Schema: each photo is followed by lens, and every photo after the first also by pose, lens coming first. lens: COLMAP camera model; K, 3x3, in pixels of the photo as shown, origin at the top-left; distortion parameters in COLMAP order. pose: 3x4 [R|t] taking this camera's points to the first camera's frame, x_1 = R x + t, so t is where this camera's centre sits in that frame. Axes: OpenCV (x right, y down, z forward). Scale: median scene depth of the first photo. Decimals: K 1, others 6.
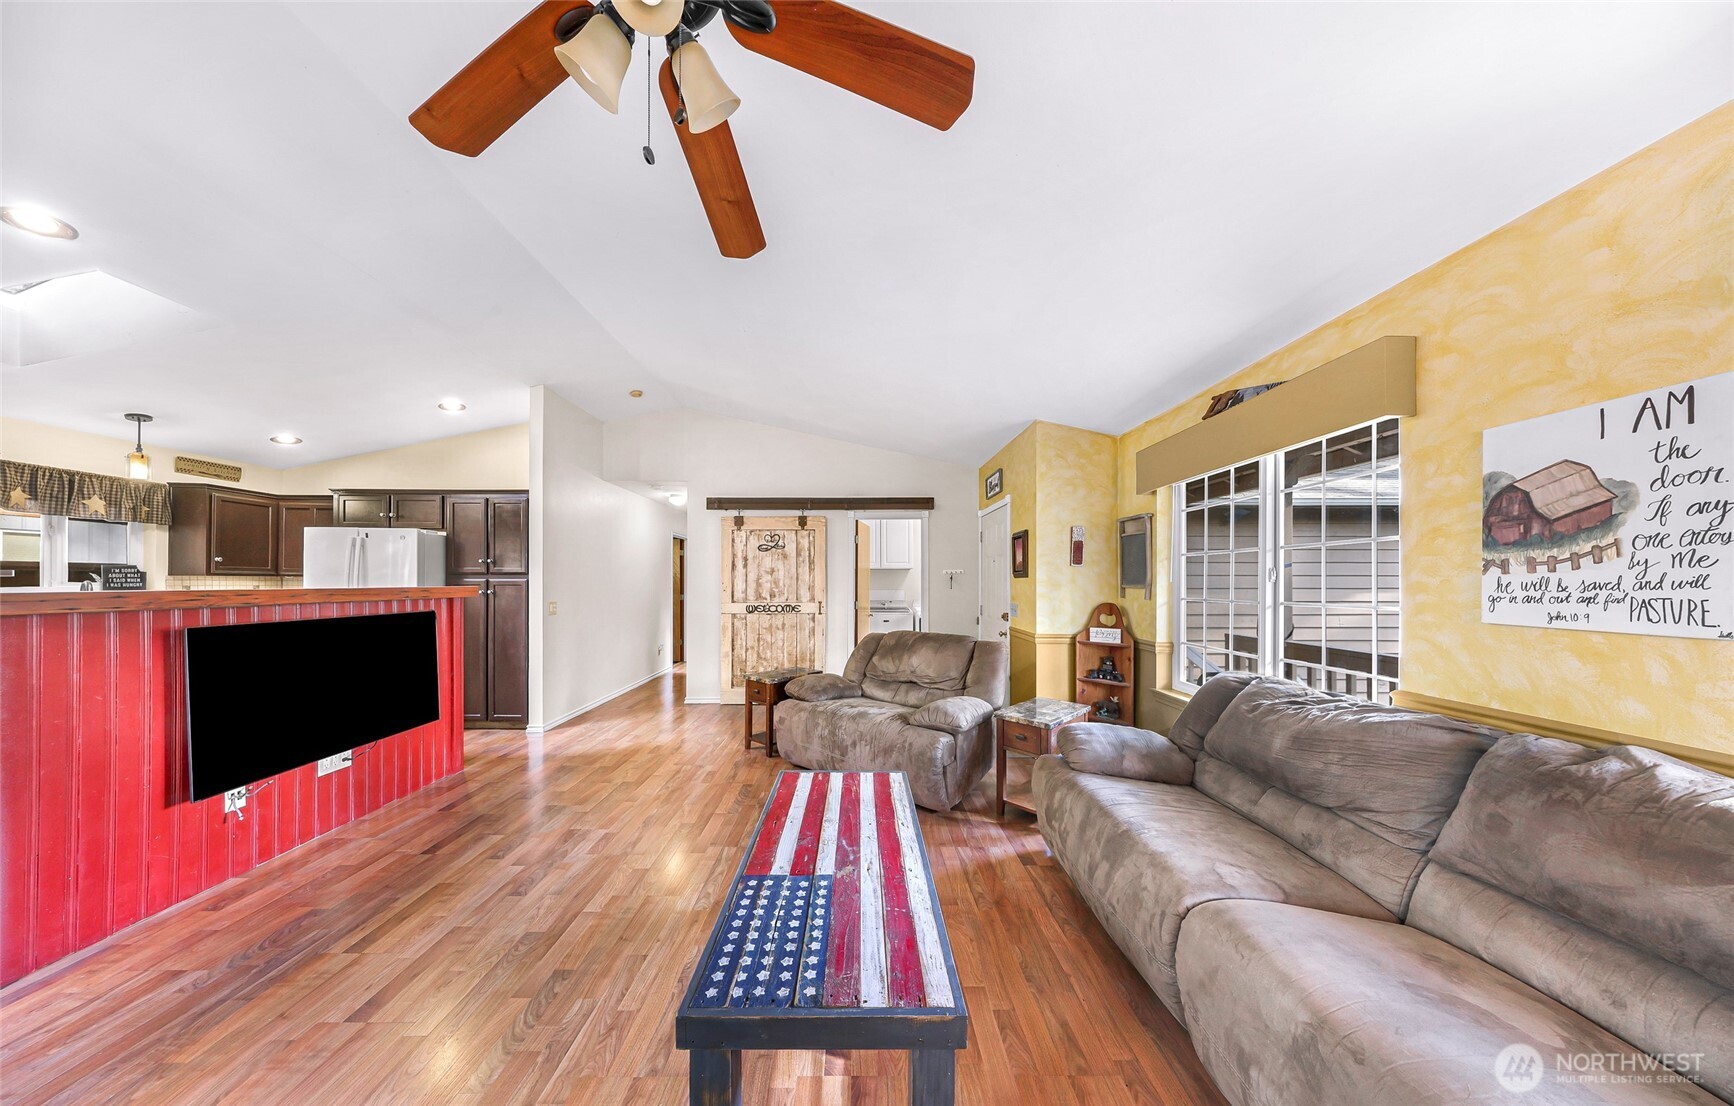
lens RADIAL K [[500.2, 0, 862.6], [0, 500.2, 581.0], [0, 0, 1]] dist [0.001707, -0.000107]
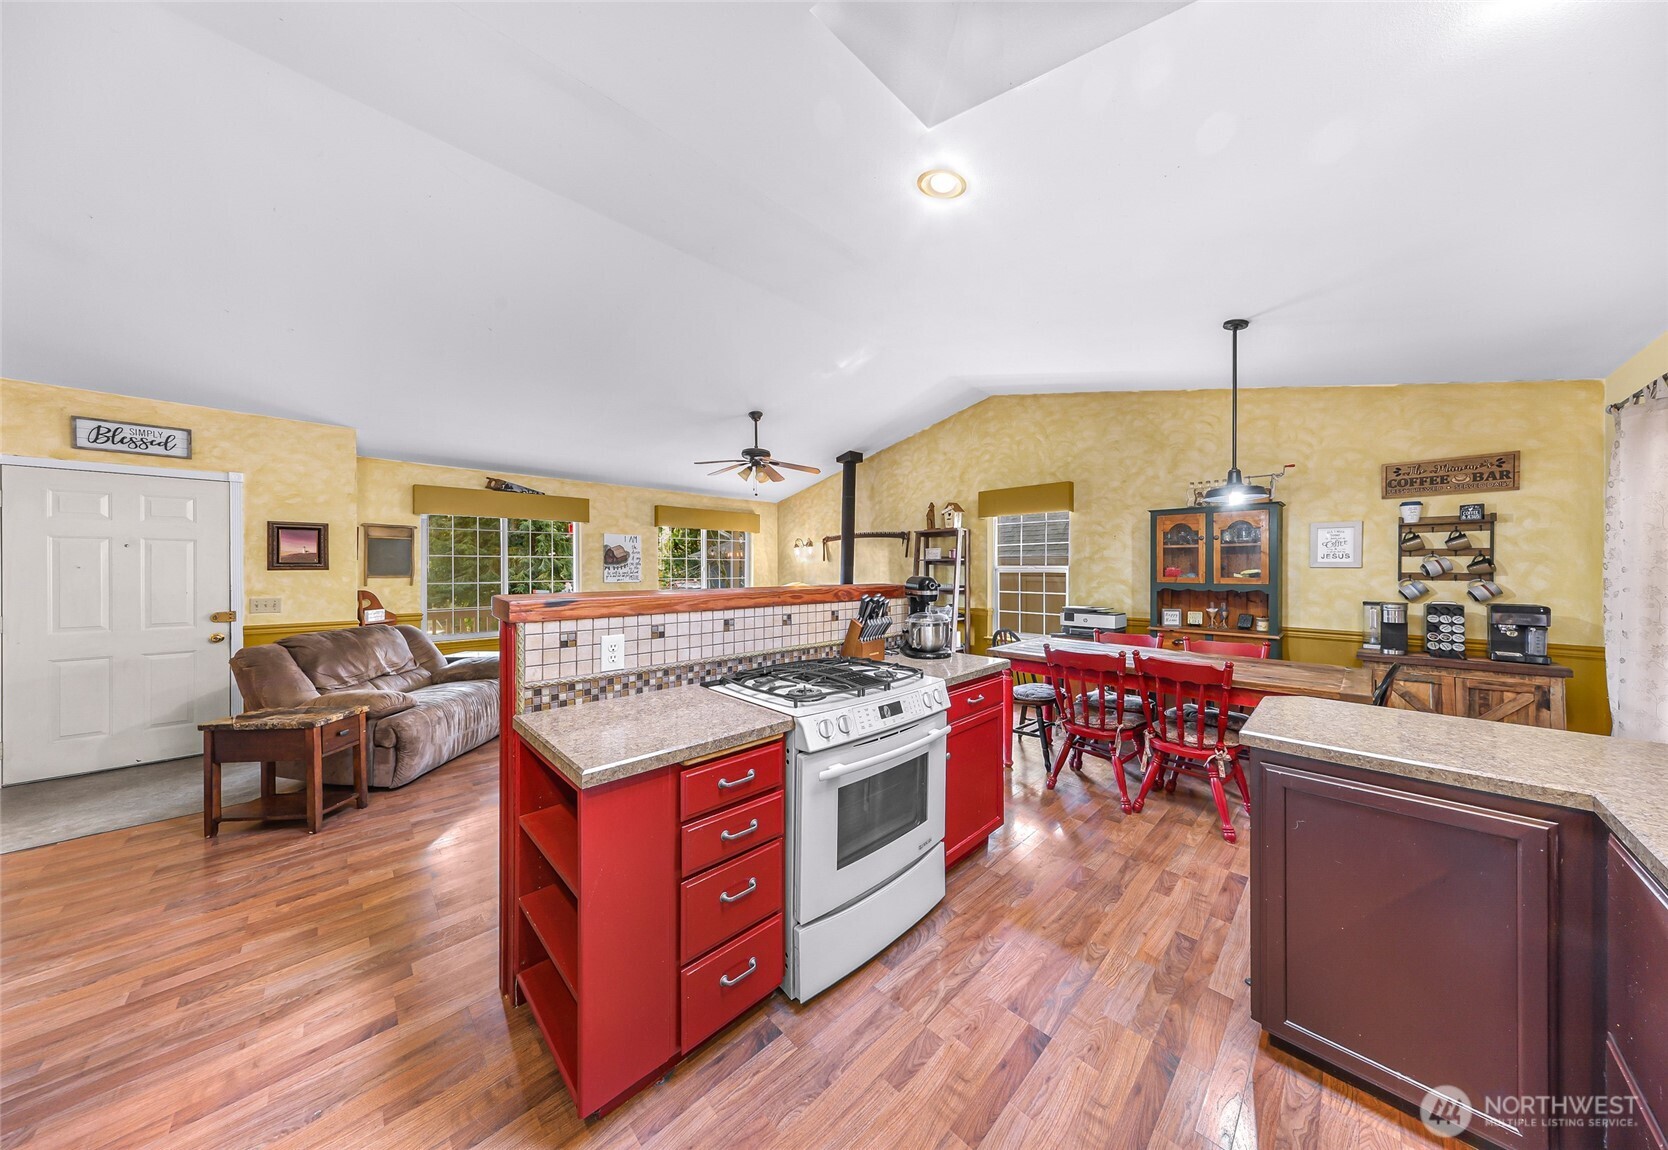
lens RADIAL K [[520.1, 0, 855.2], [0, 520.1, 571.8], [0, 0, 1]] dist [0.001085, -0.000250]
pose [[-0.697462, -0.007121, 0.716586, -1.265694], [-0.003008, 0.999971, 0.007010, -0.014761], [-0.716615, 0.002733, -0.697463, 1.009254]]
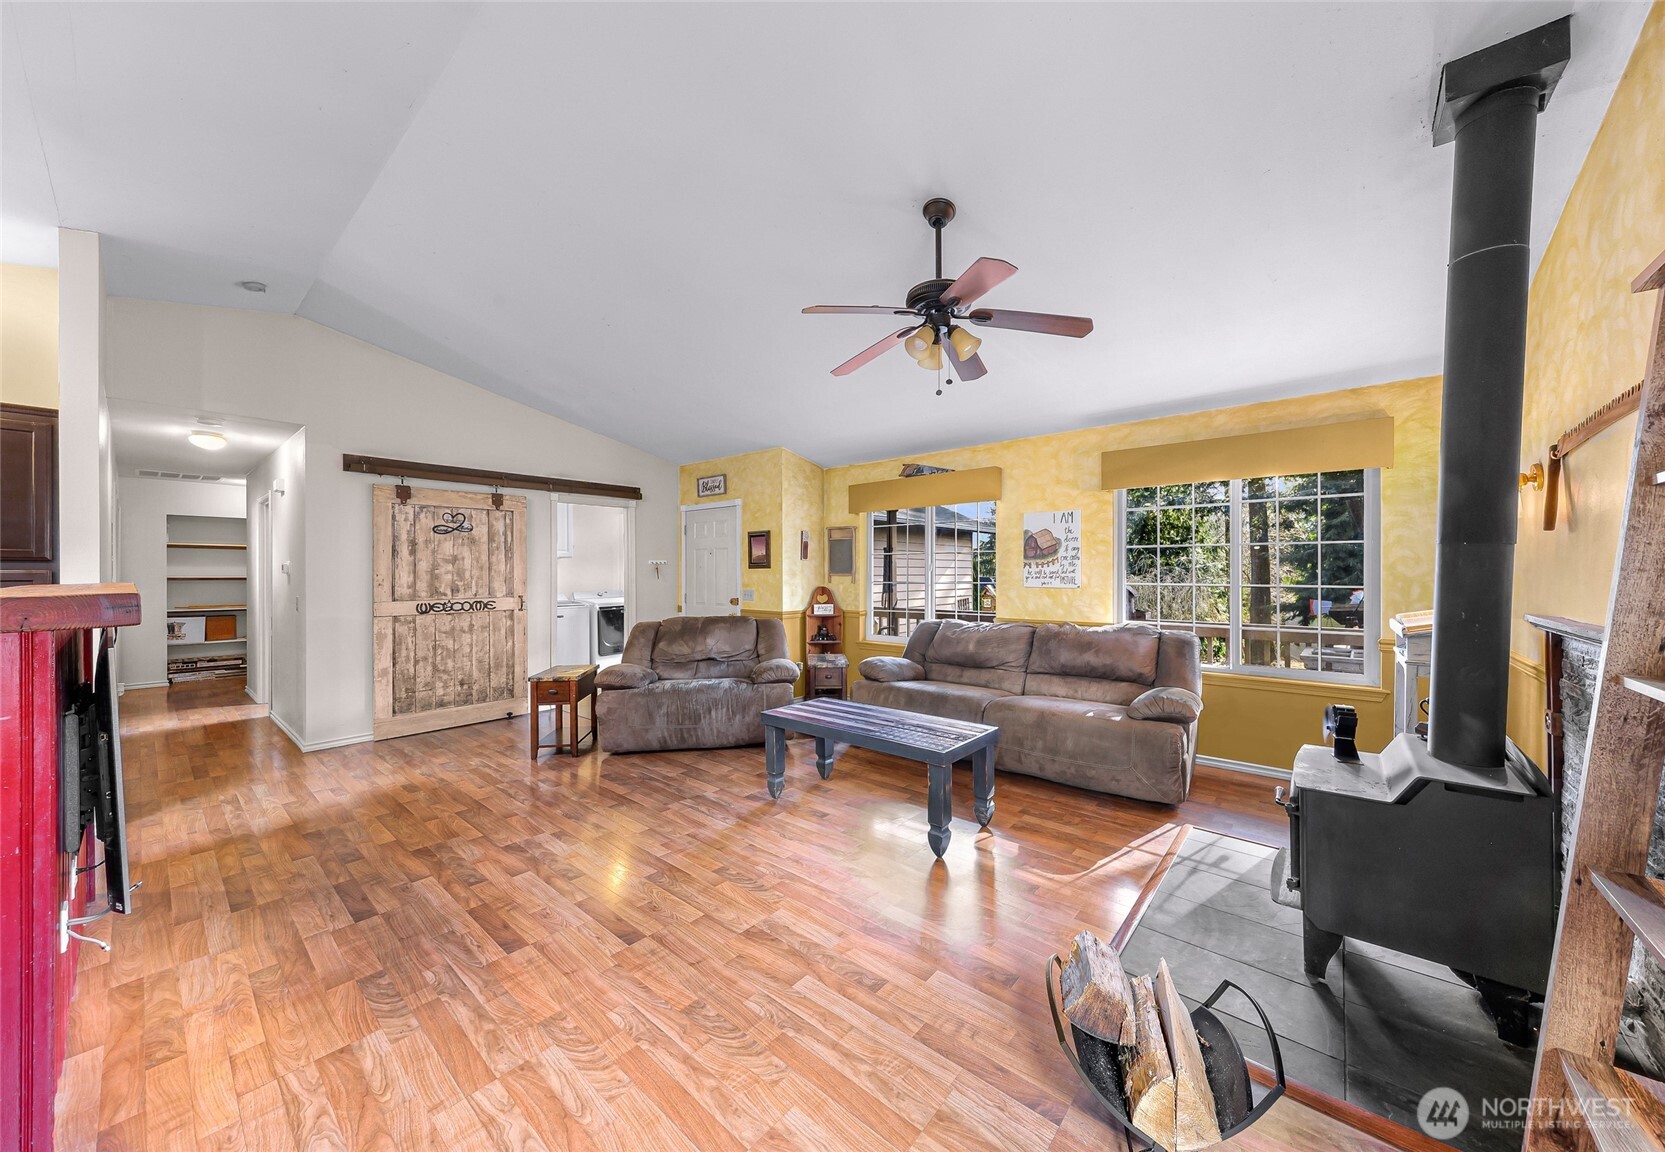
lens RADIAL K [[578.7, 0, 854.0], [0, 578.7, 573.7], [0, 0, 1]] dist [0.003131, -0.000963]
pose [[0.644448, -0.005668, 0.764627, -0.680966], [0.002027, 0.999982, 0.005704, -0.001537], [-0.764645, -0.002126, 0.644448, -0.111391]]
